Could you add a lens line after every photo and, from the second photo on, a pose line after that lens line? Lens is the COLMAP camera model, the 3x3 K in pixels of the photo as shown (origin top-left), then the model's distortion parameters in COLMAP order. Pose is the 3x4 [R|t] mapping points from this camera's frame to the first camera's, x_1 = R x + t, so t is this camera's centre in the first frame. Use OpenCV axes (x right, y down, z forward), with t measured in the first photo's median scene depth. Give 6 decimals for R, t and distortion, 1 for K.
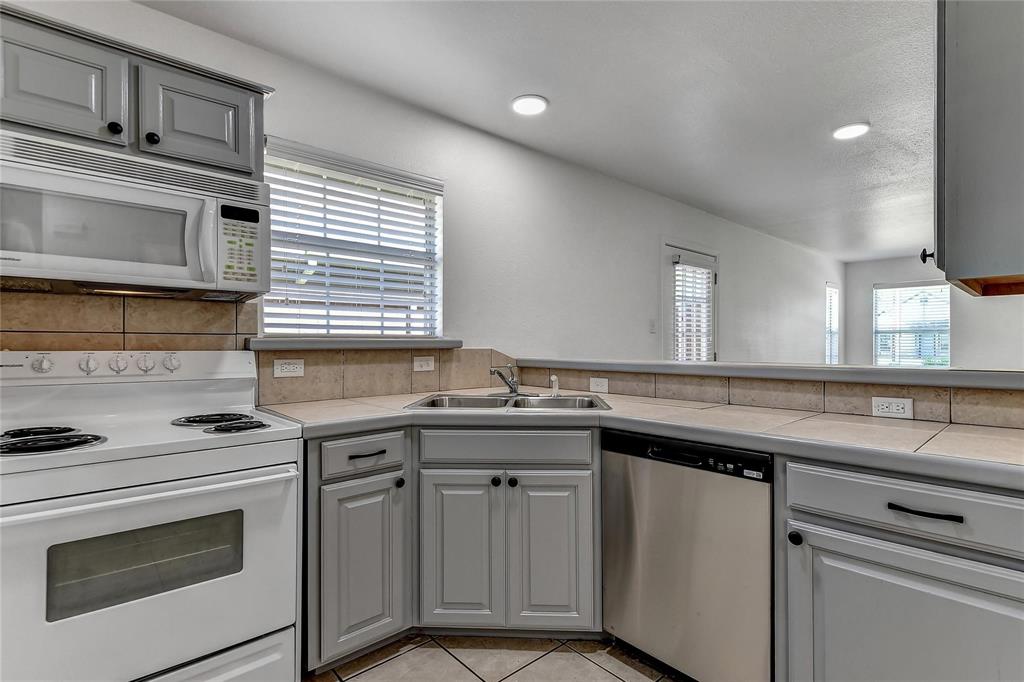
lens RADIAL K [[478.7, 0, 515.5], [0, 478.7, 345.3], [0, 0, 1]] dist [0.002364, -0.008593]
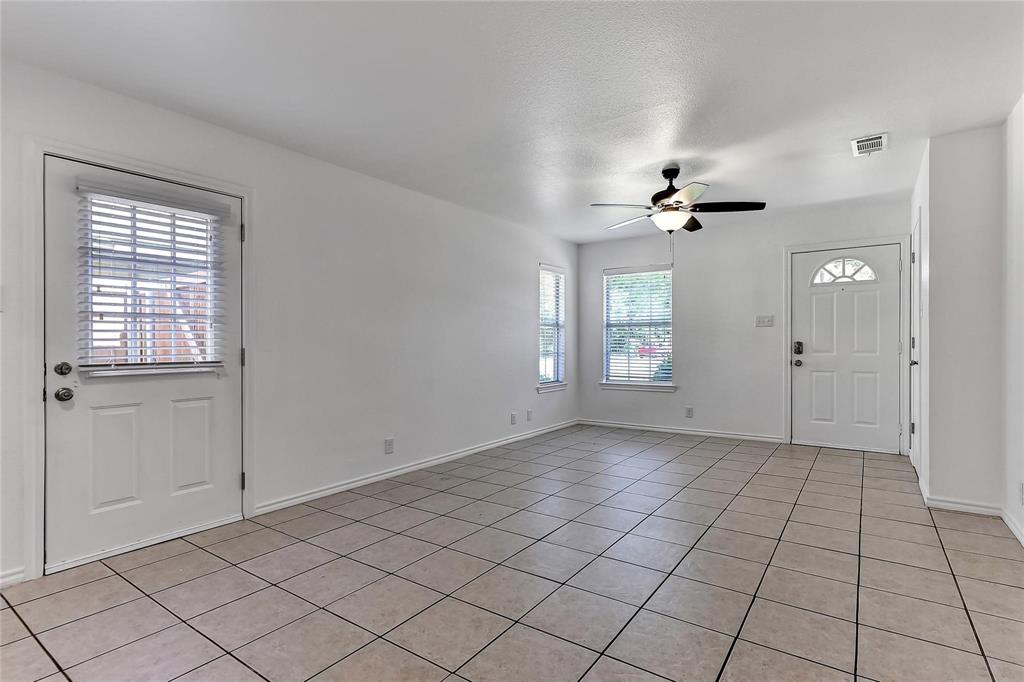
lens RADIAL K [[478.7, 0, 515.5], [0, 478.7, 345.3], [0, 0, 1]] dist [0.002364, -0.008593]
pose [[0.984484, -0.002093, 0.175463, 1.524843], [0.002217, 0.999997, -0.000510, 0.024665], [-0.175461, 0.000891, 0.984486, 0.728582]]
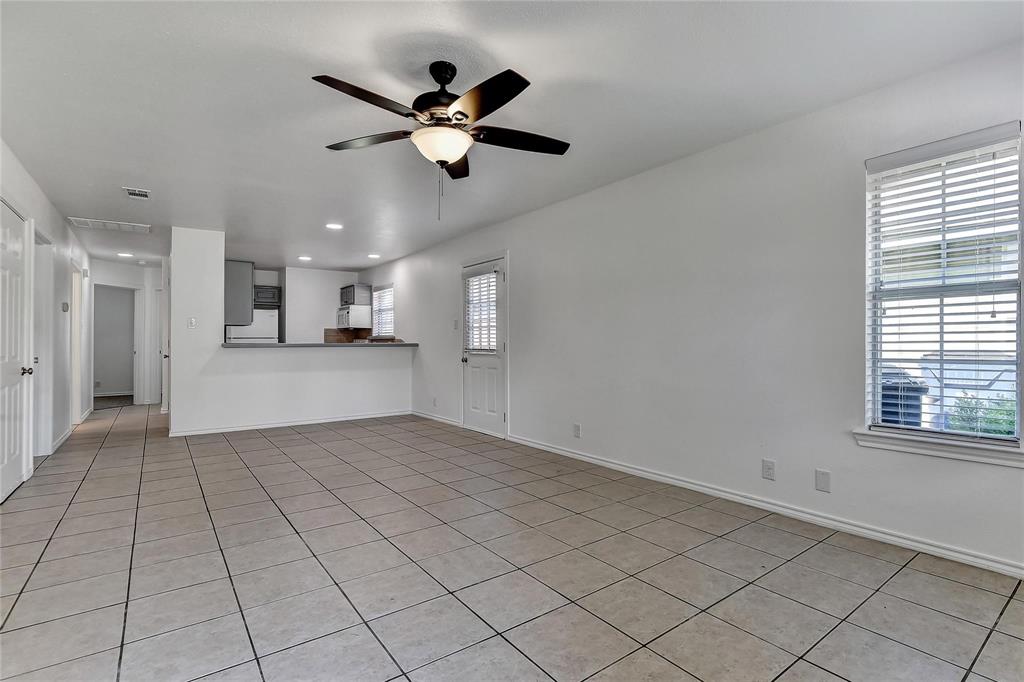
lens RADIAL K [[466.0, 0, 532.2], [0, 466.0, 343.5], [0, 0, 1]] dist [-0.000889, -0.009073]
pose [[-0.073123, 0.005229, -0.997309, 3.544171], [-0.004733, 0.999973, 0.005590, 0.021376], [0.997312, 0.005129, -0.073096, 2.725145]]
